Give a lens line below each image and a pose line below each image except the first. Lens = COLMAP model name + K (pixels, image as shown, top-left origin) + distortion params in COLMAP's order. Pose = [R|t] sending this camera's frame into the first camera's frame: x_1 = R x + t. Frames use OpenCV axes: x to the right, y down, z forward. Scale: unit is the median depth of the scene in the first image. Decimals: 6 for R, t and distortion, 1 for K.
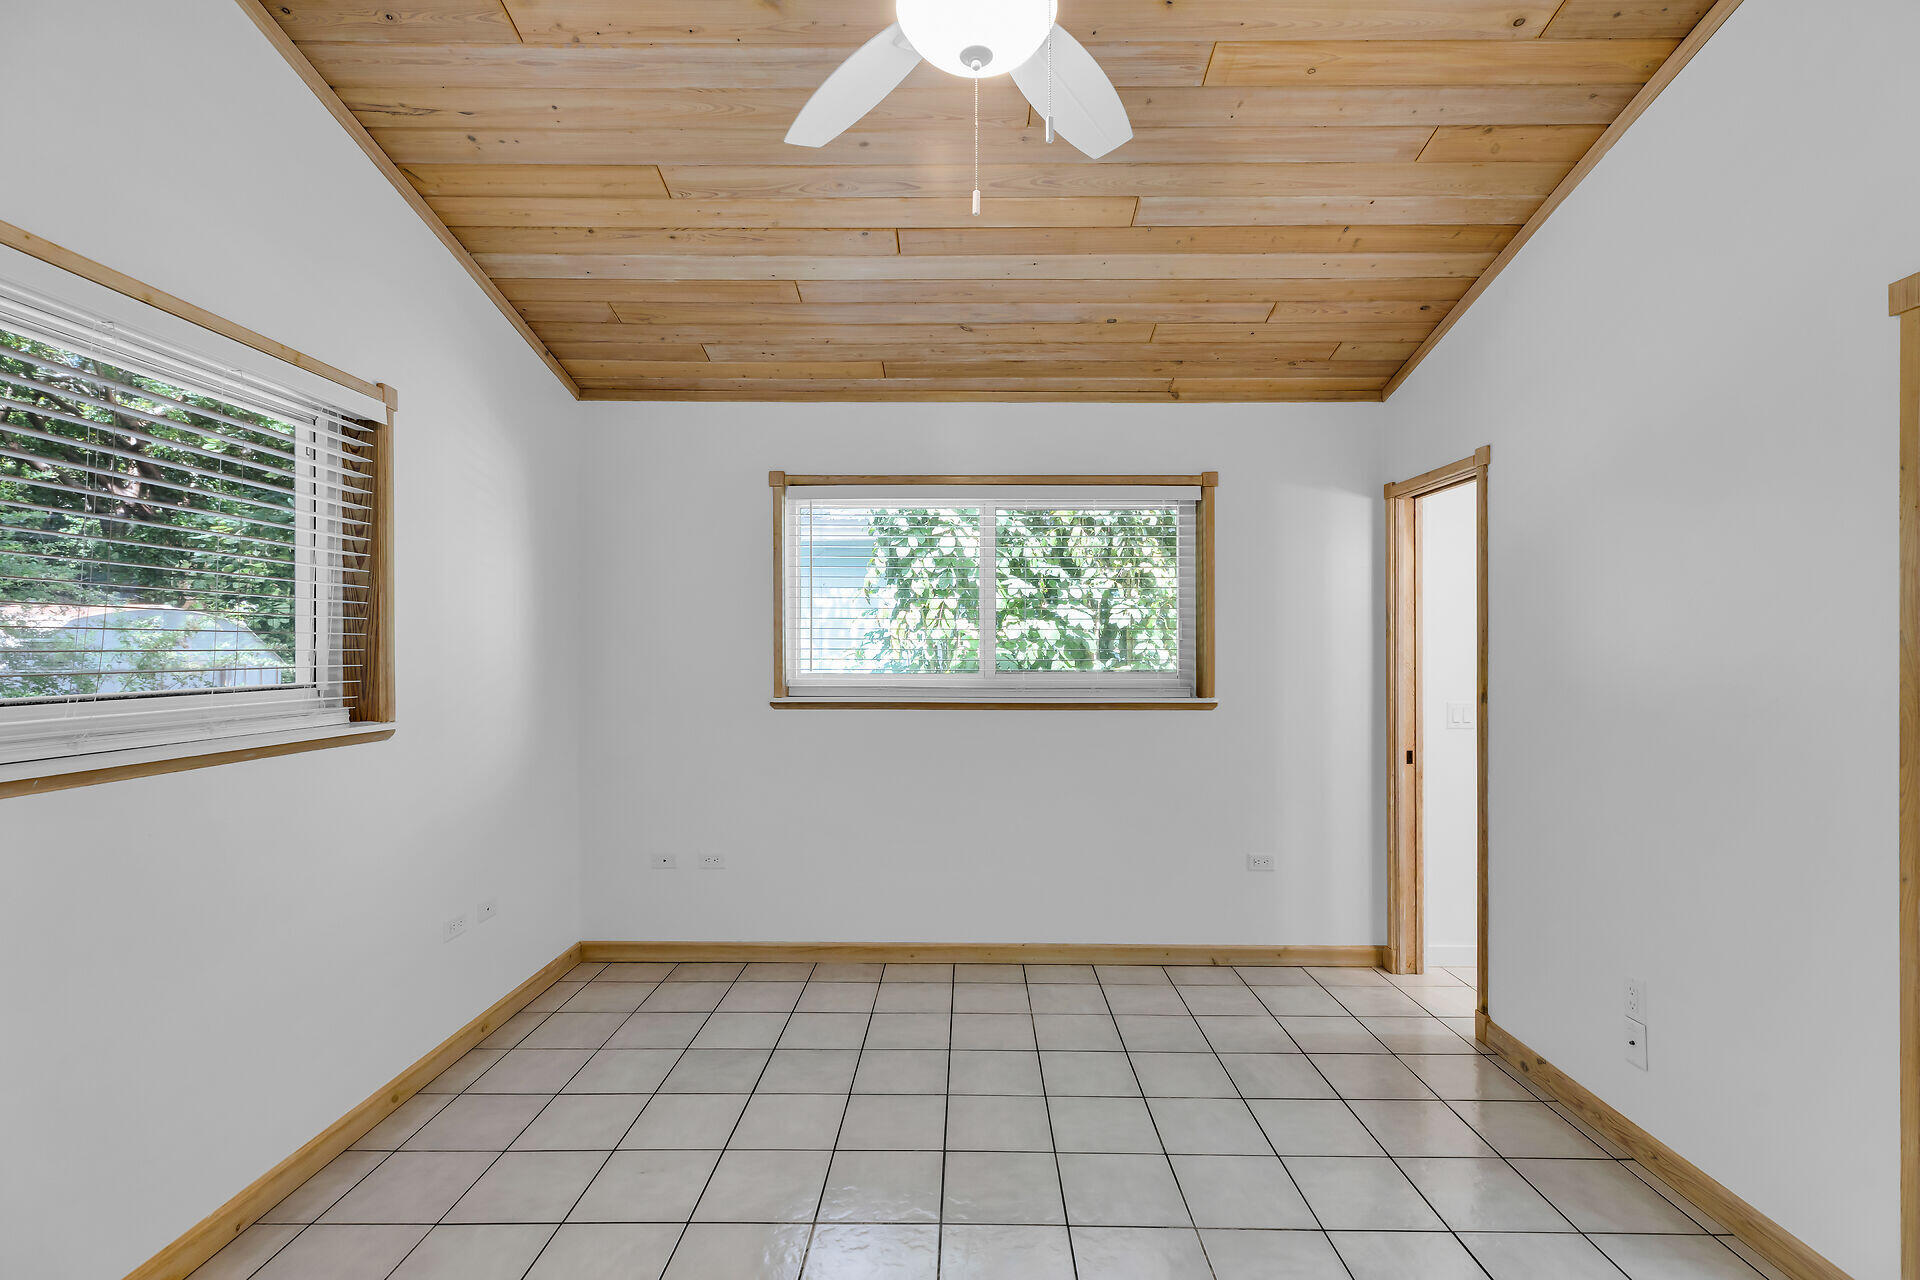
lens RADIAL K [[866.7, 0, 961.7], [0, 866.7, 645.1], [0, 0, 1]] dist [0.005180, -0.001380]
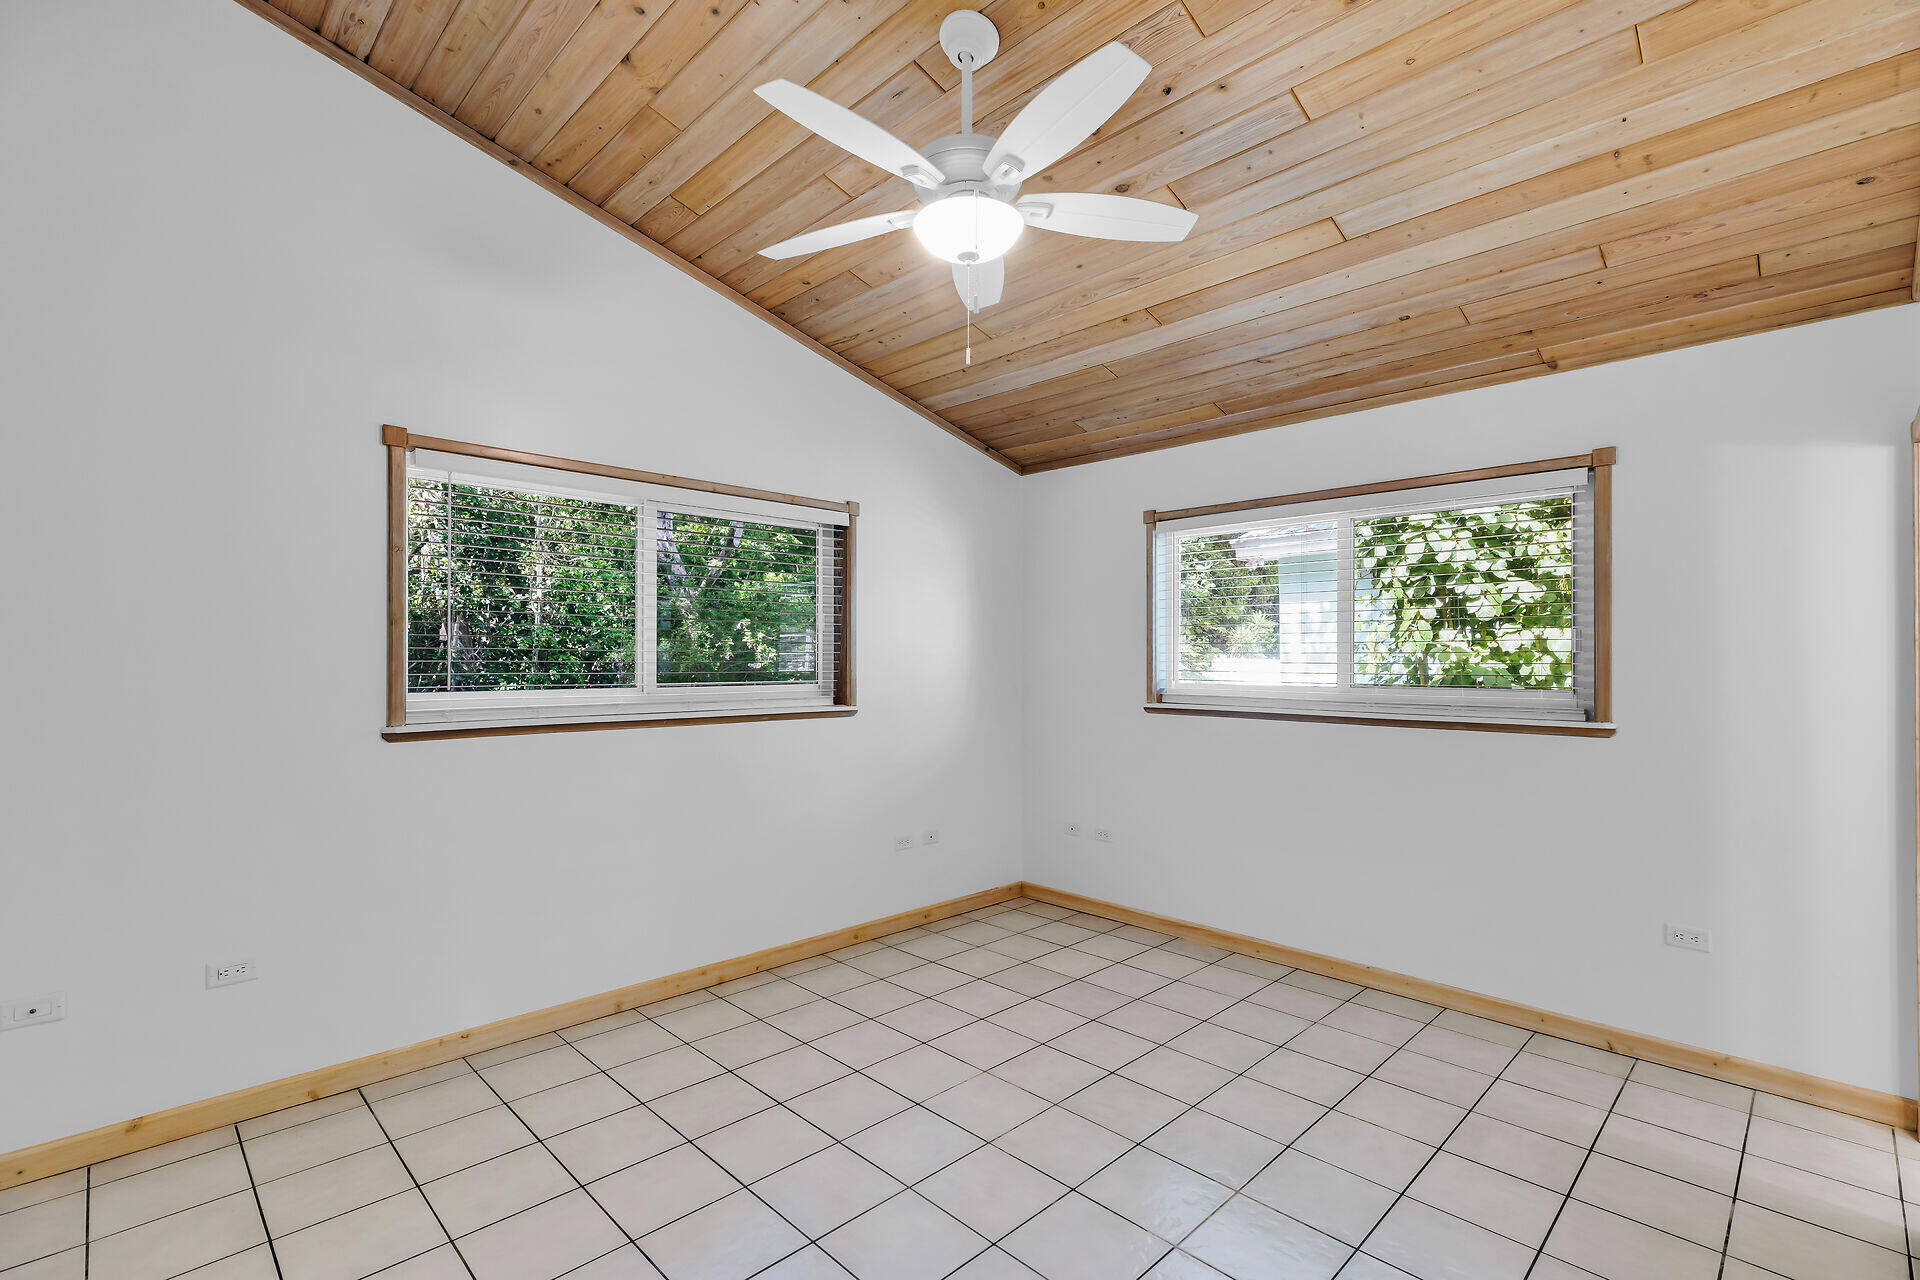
lens RADIAL K [[866.7, 0, 956.3], [0, 866.7, 646.3], [0, 0, 1]] dist [0.005180, -0.001380]
pose [[0.707768, -0.009930, -0.706375, 0.458396], [0.001654, 0.999922, -0.012400, -0.002528], [0.706443, 0.007608, 0.707729, -0.017652]]
